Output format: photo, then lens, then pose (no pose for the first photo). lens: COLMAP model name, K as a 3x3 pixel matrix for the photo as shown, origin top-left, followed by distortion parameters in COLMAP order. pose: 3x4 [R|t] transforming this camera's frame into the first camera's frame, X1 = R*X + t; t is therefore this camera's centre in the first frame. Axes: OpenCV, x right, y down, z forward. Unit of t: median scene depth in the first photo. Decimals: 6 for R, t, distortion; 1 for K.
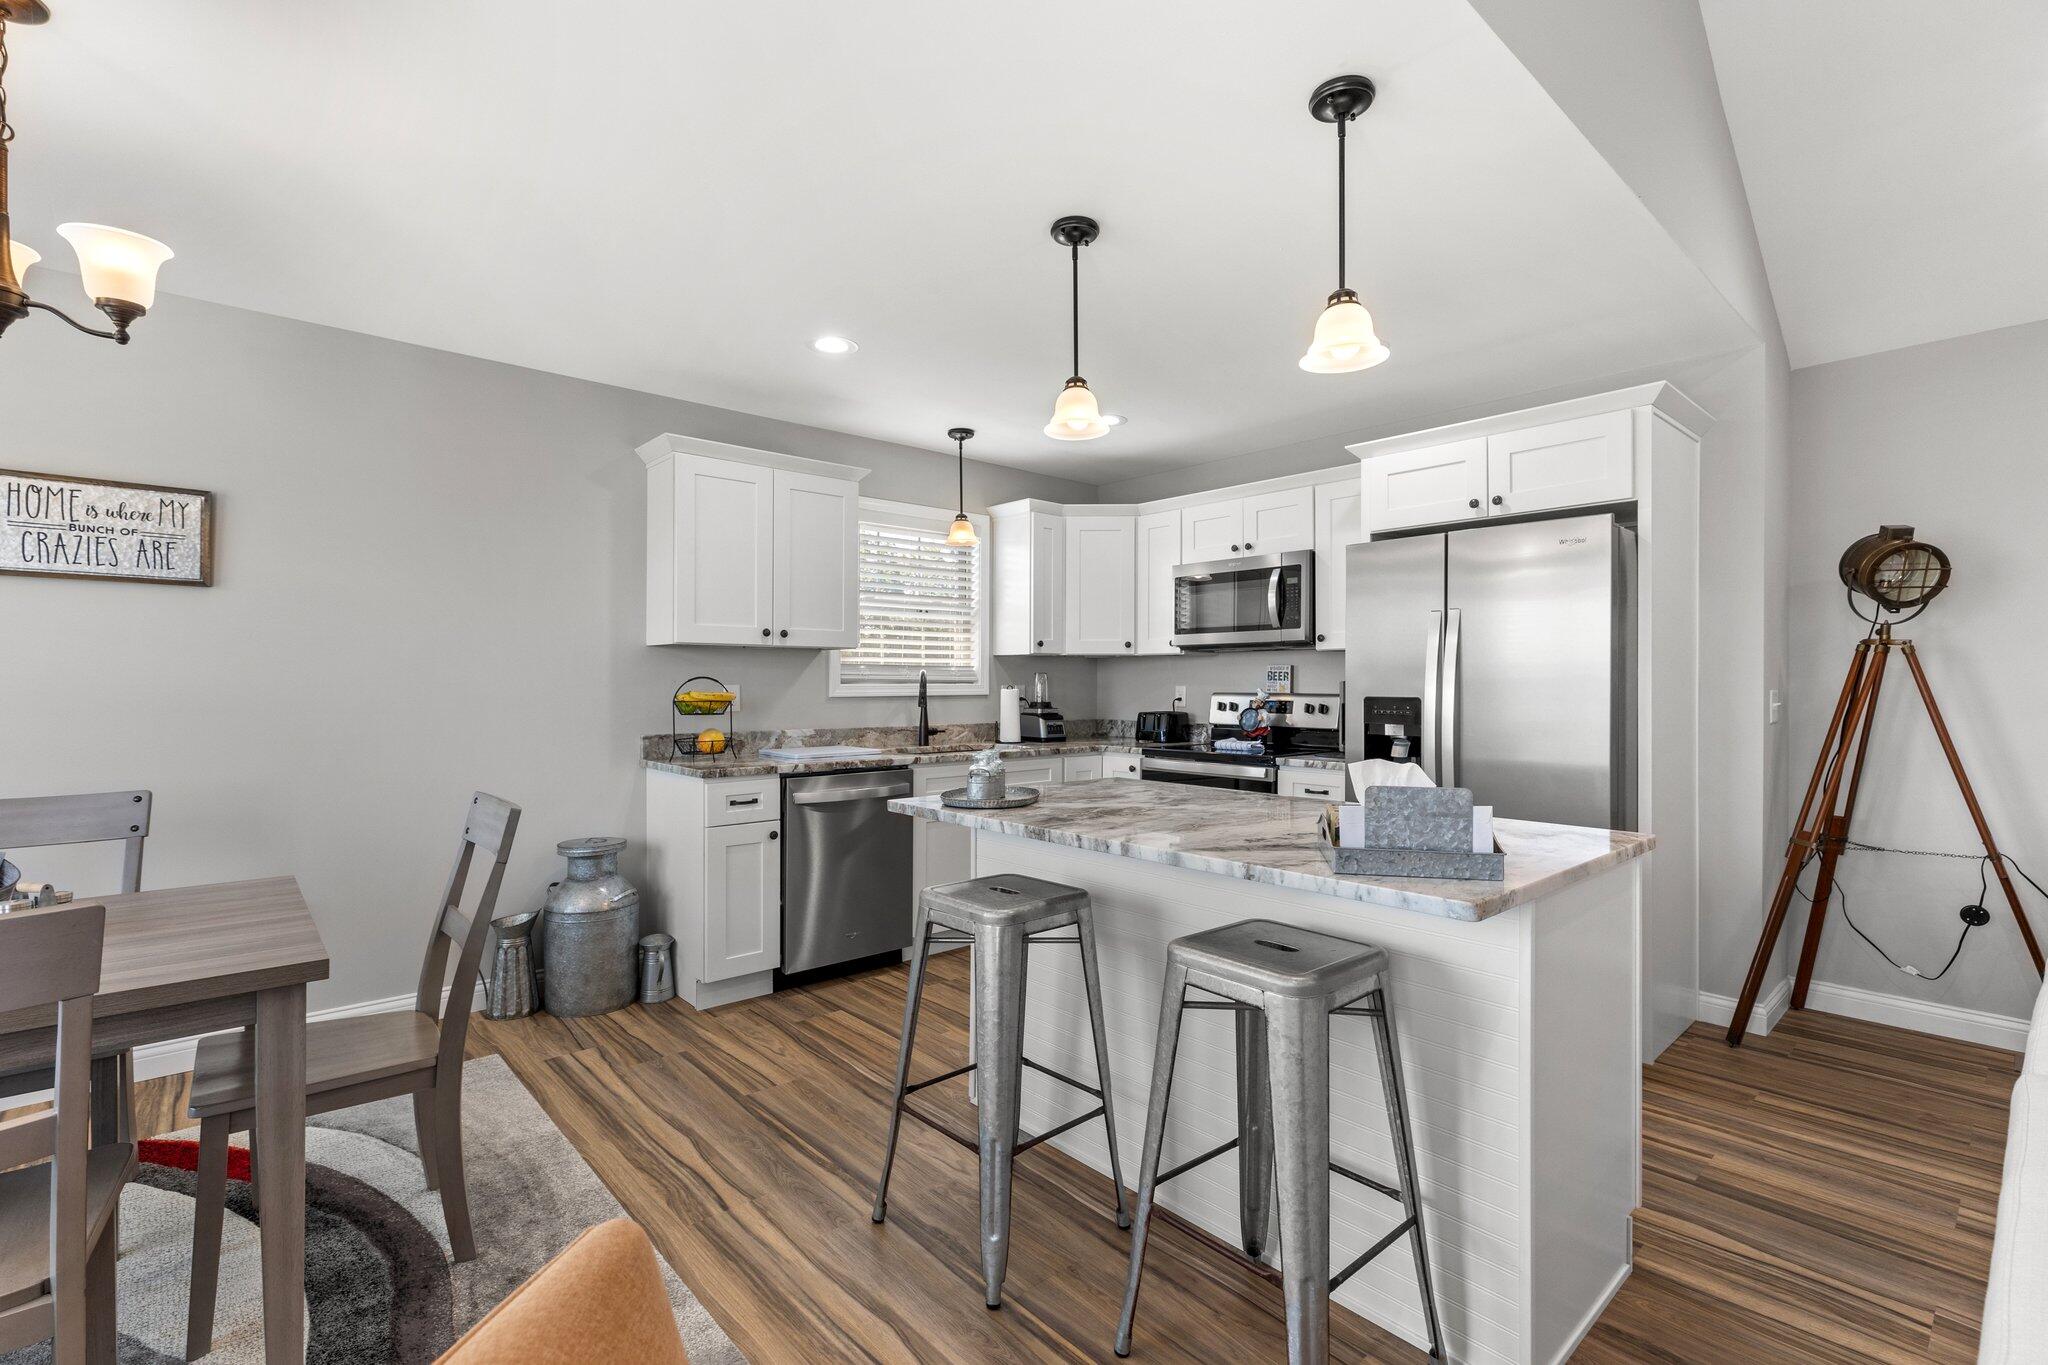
lens RADIAL K [[933.8, 0, 1011.4], [0, 933.8, 676.5], [0, 0, 1]] dist [0.000512, 0.000724]
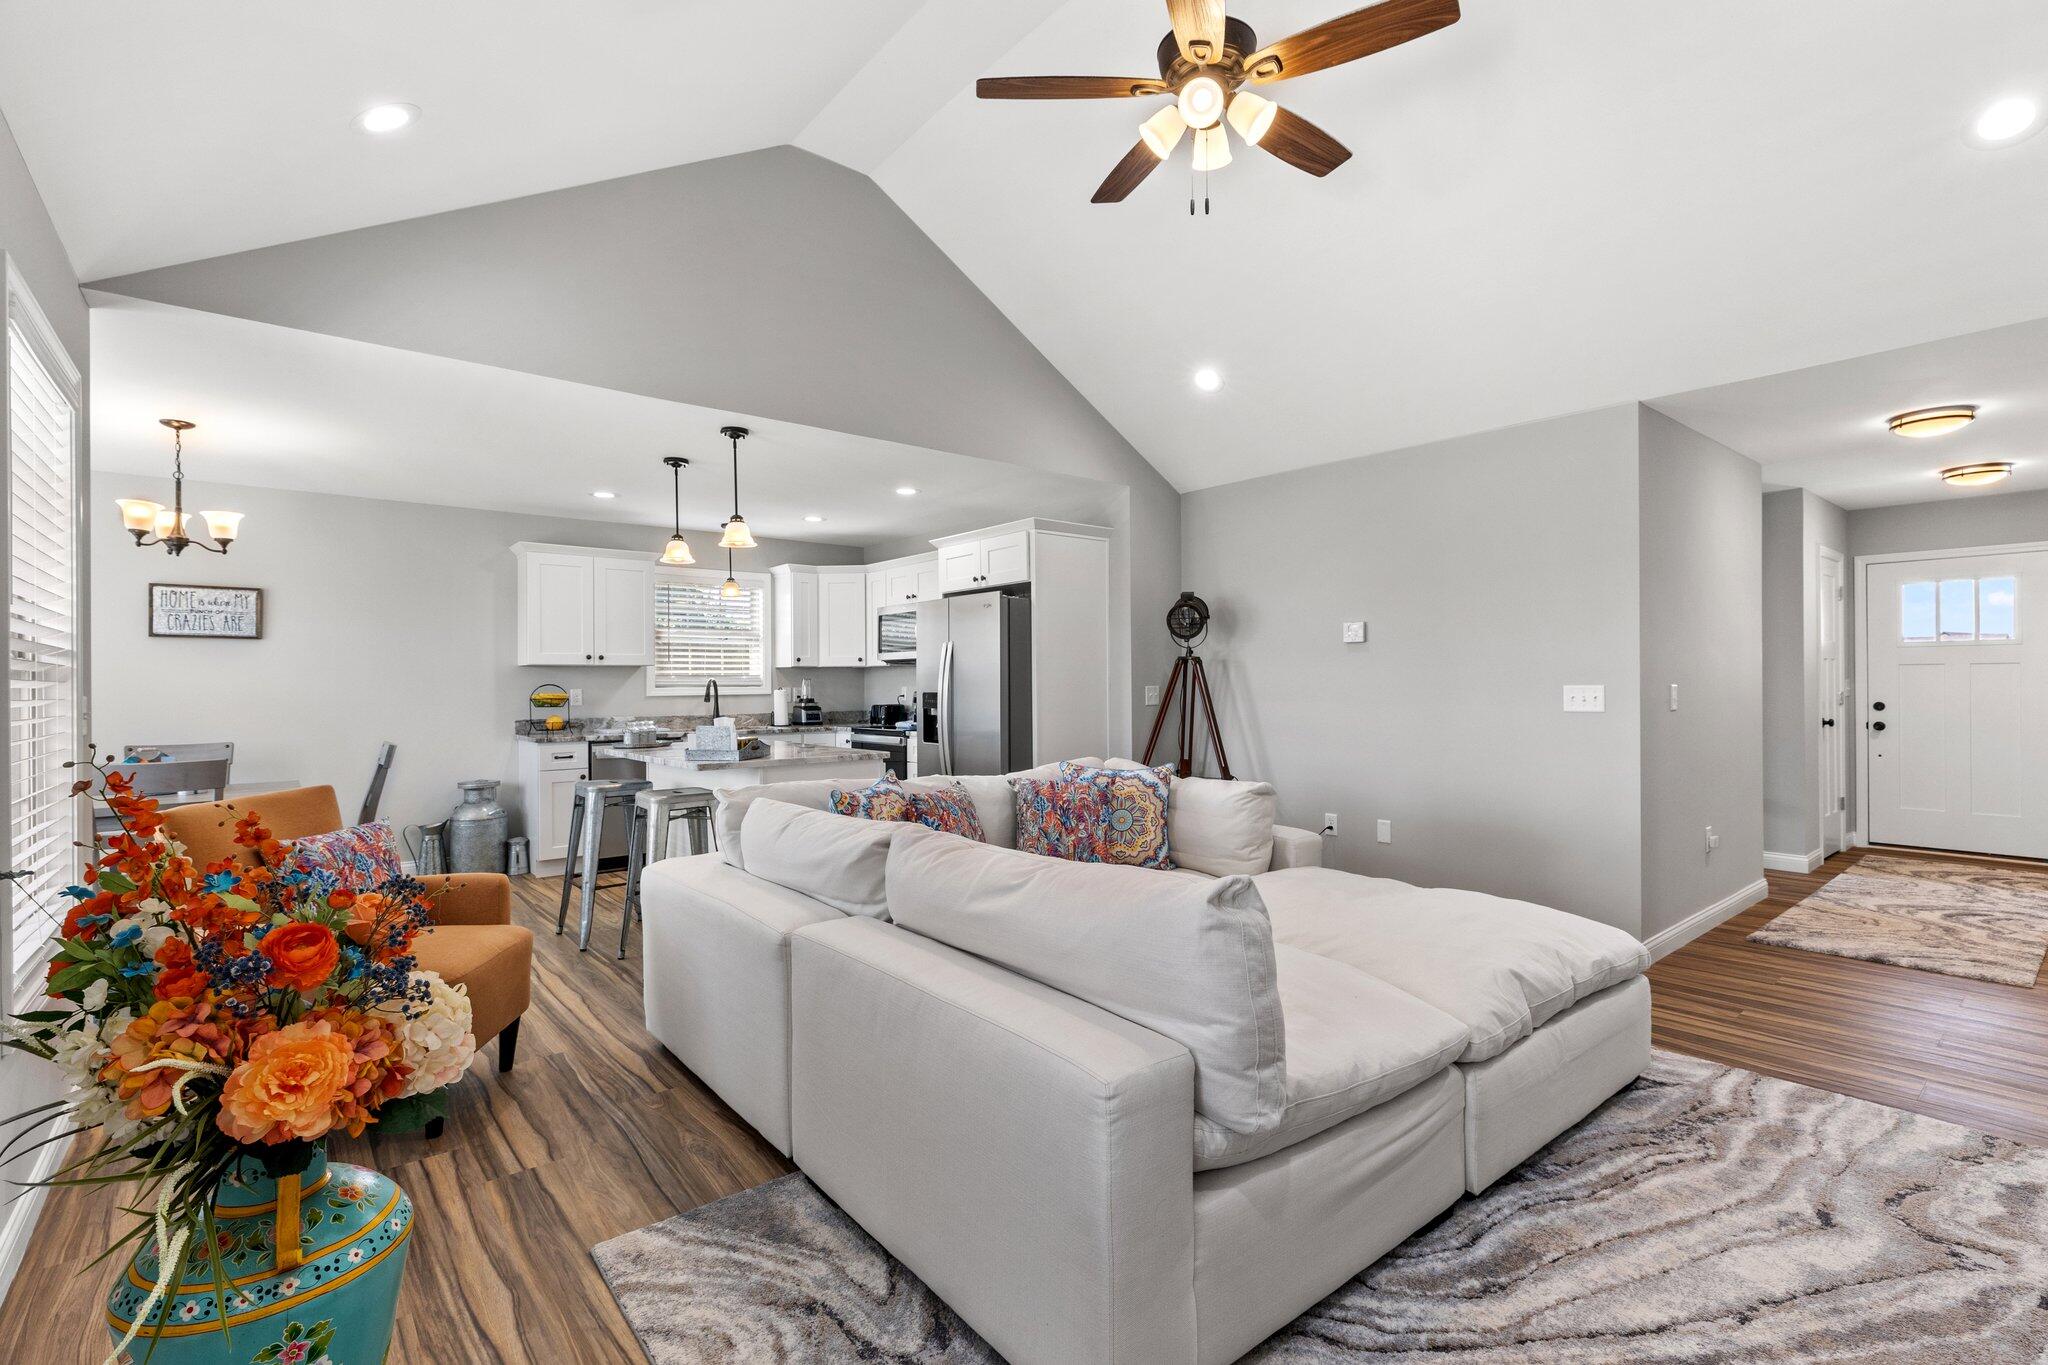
lens RADIAL K [[933.8, 0, 1010.9], [0, 933.8, 674.4], [0, 0, 1]] dist [0.000512, 0.000724]
pose [[0.999299, -0.010380, -0.035979, 0.540779], [0.010179, 0.999932, -0.005760, 0.000546], [0.036037, 0.005389, 0.999336, -0.620875]]
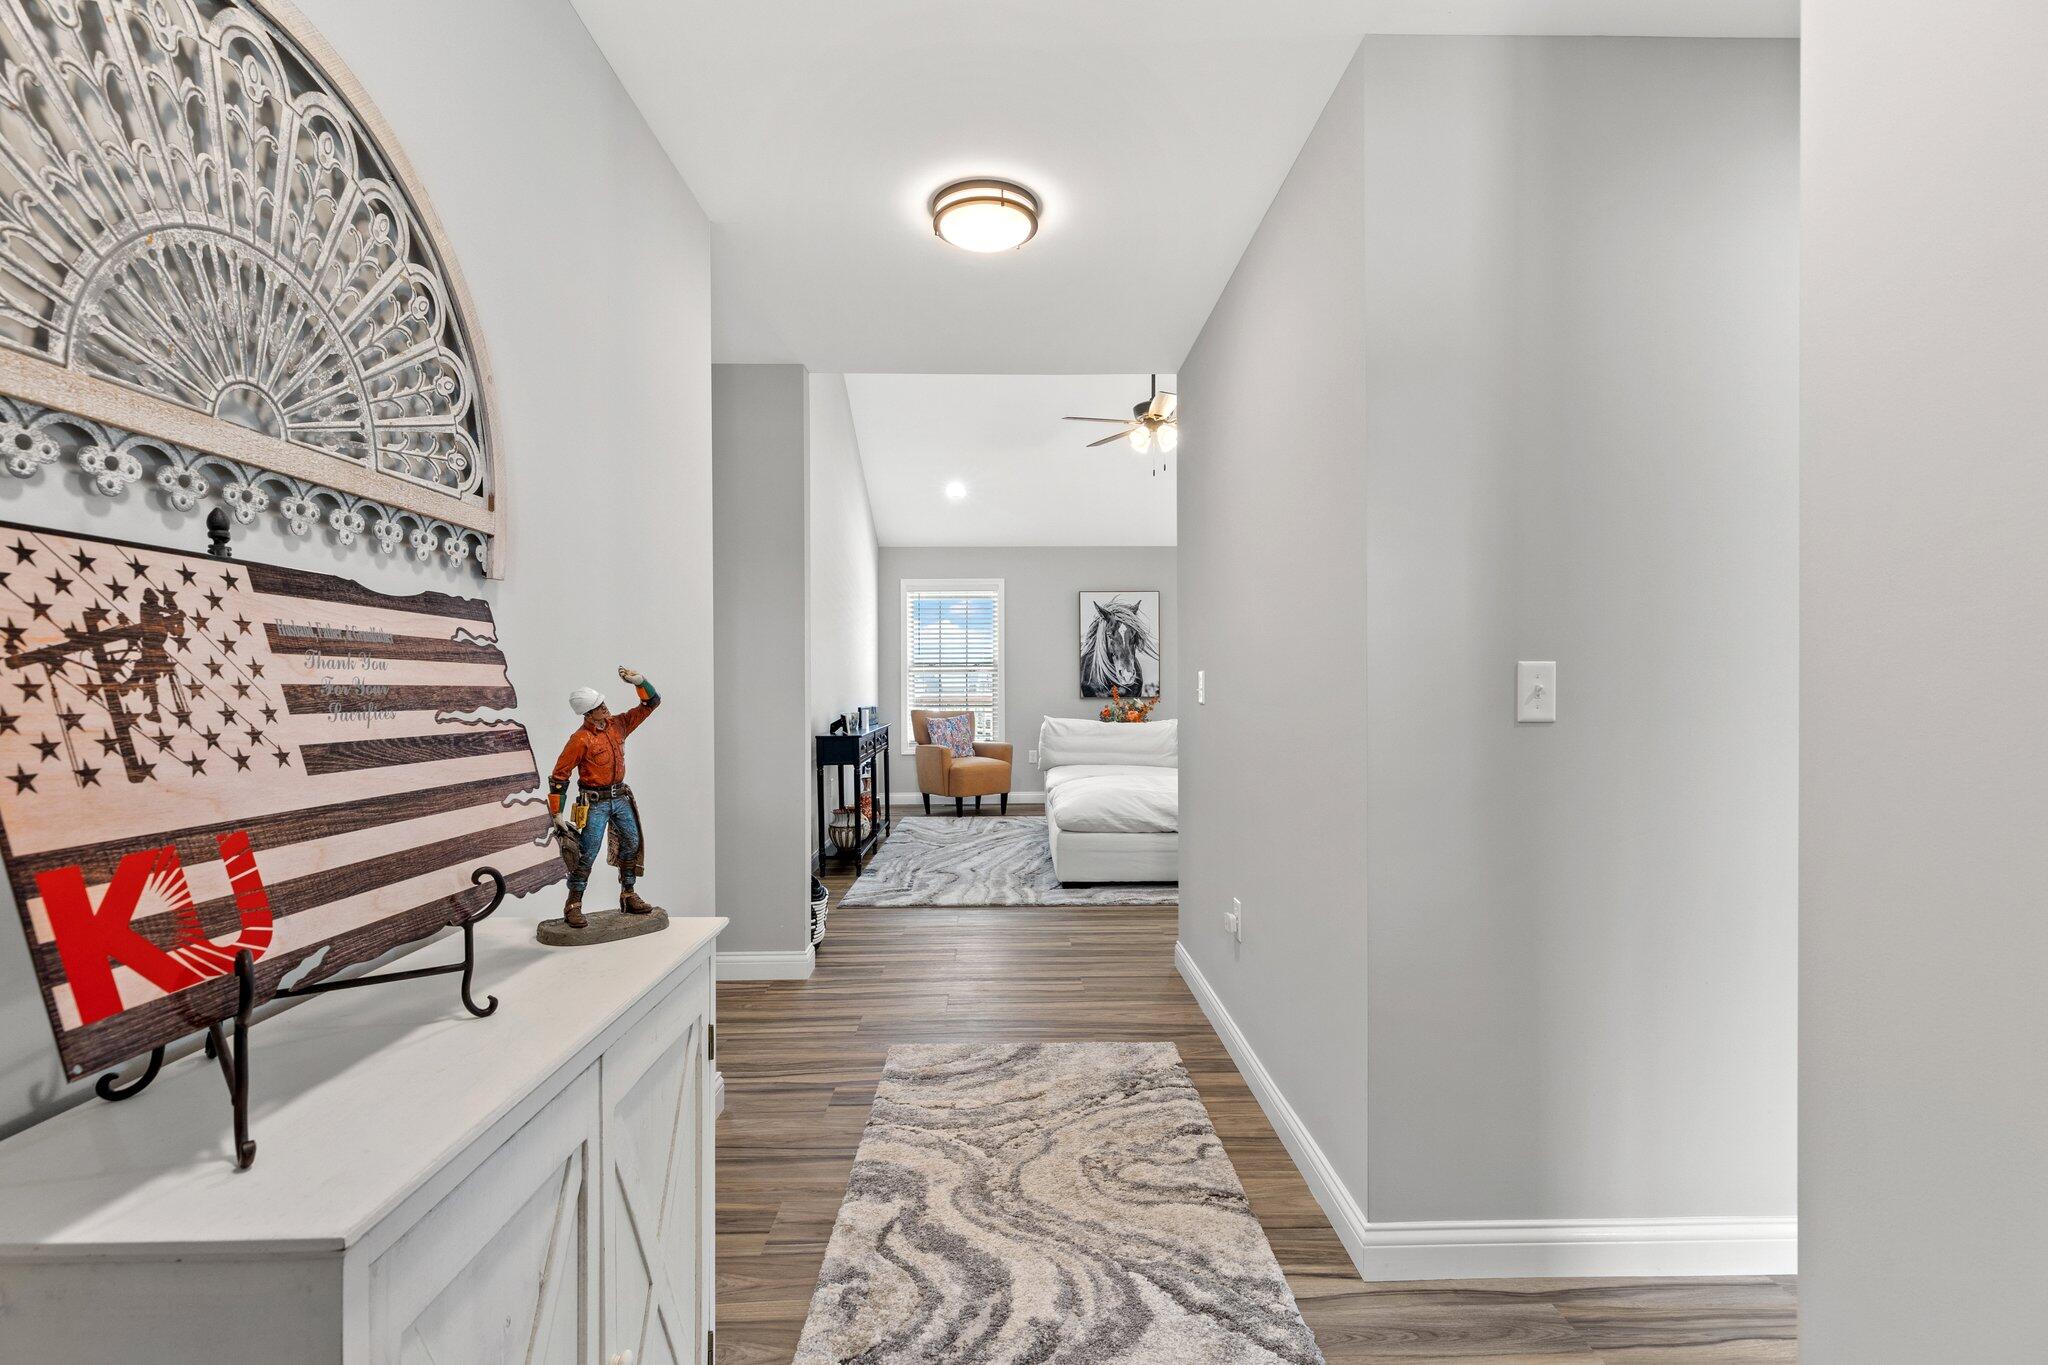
lens RADIAL K [[933.8, 0, 1034.9], [0, 933.8, 681.0], [0, 0, 1]] dist [0.000512, 0.000724]
pose [[-0.638764, 0.001107, -0.769402, 2.060567], [0.005460, 0.999980, -0.003094, 0.023385], [0.769383, -0.006178, -0.638757, 0.957690]]
